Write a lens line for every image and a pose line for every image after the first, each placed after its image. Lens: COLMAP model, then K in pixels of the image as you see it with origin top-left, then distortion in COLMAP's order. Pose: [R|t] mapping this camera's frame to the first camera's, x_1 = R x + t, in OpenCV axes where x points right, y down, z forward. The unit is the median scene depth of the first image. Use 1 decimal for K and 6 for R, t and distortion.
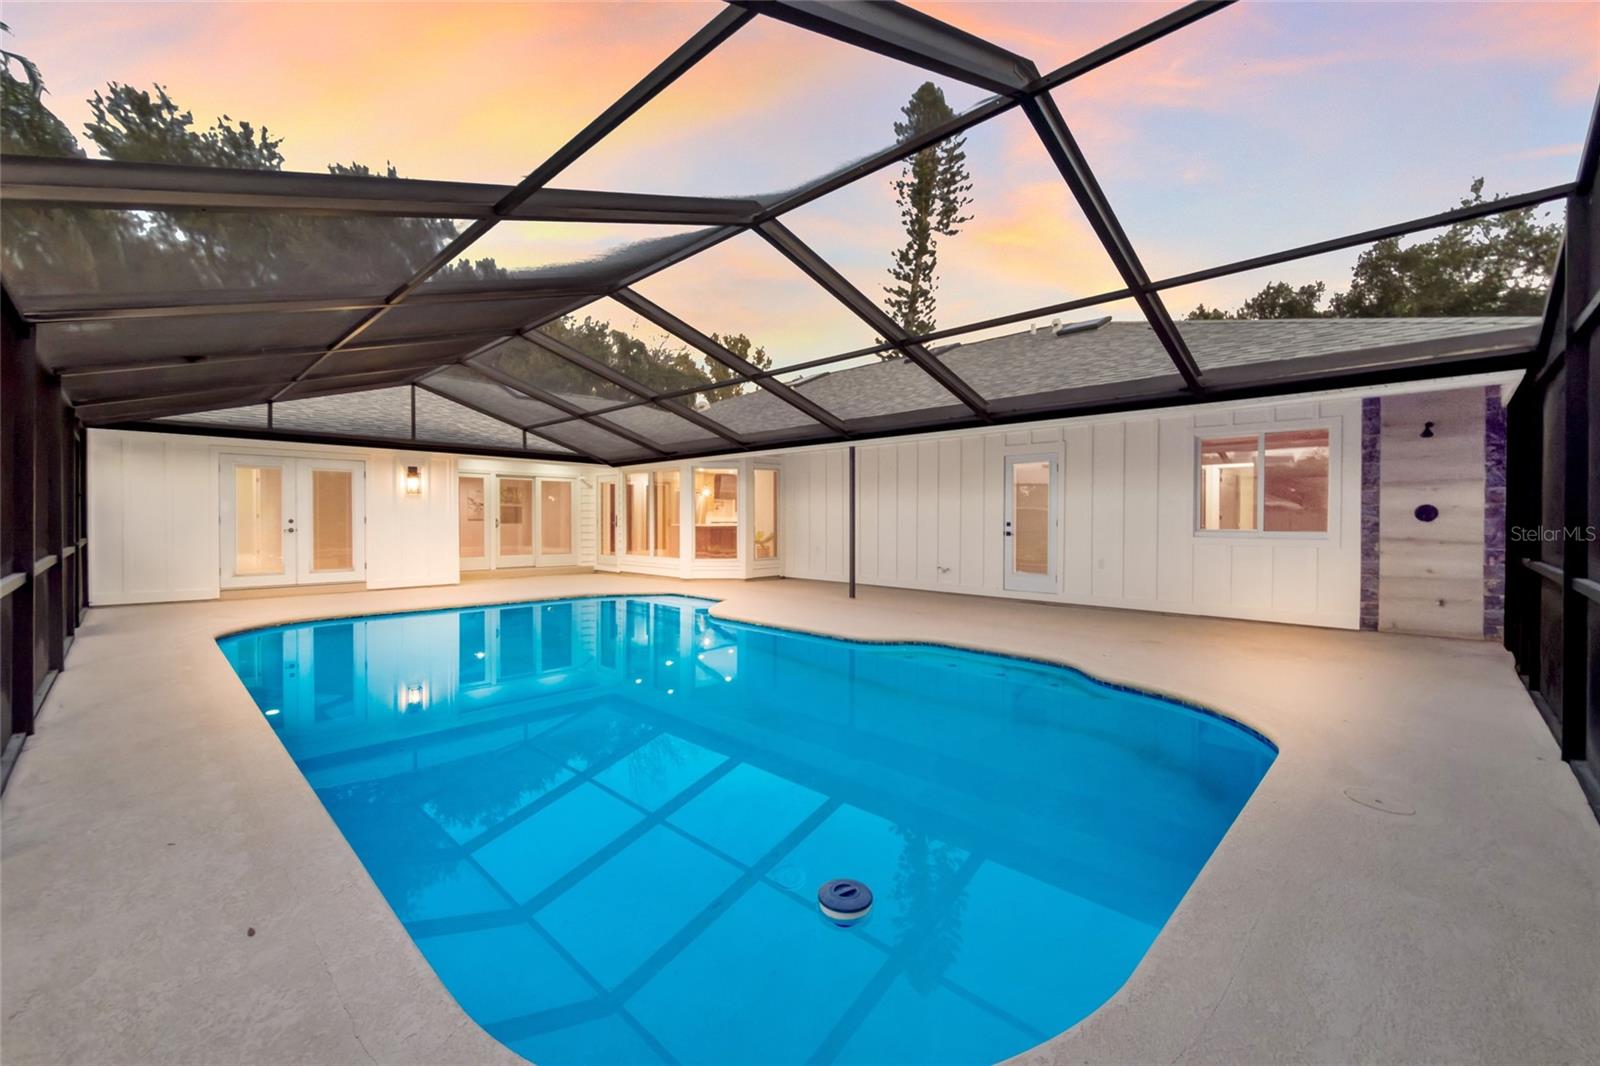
lens RADIAL K [[650.2, 0, 800.0], [0, 650.2, 533.0], [0, 0, 1]] dist [-0.001374, -0.000227]
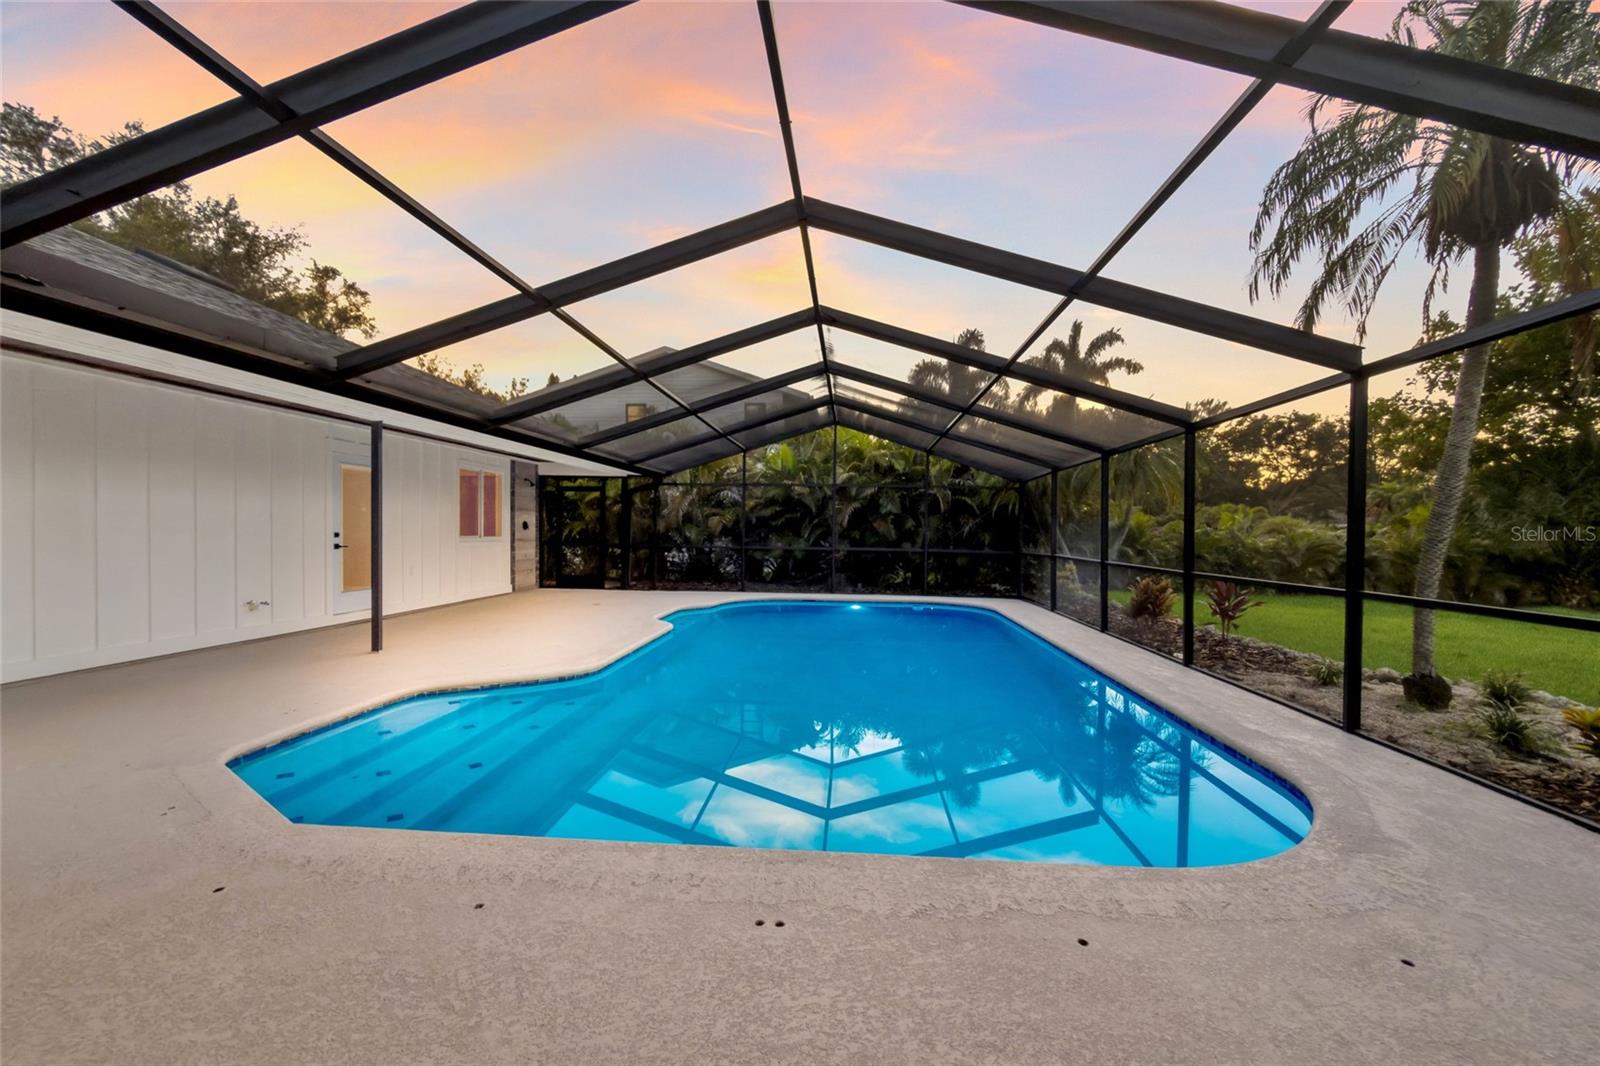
lens RADIAL K [[650.2, 0, 800.0], [0, 650.2, 533.0], [0, 0, 1]] dist [-0.001374, -0.000227]
pose [[-0.622462, -0.010393, 0.782581, -0.998263], [0.008414, 0.999765, 0.019970, -0.038436], [-0.782605, 0.019015, -0.622229, 1.474638]]
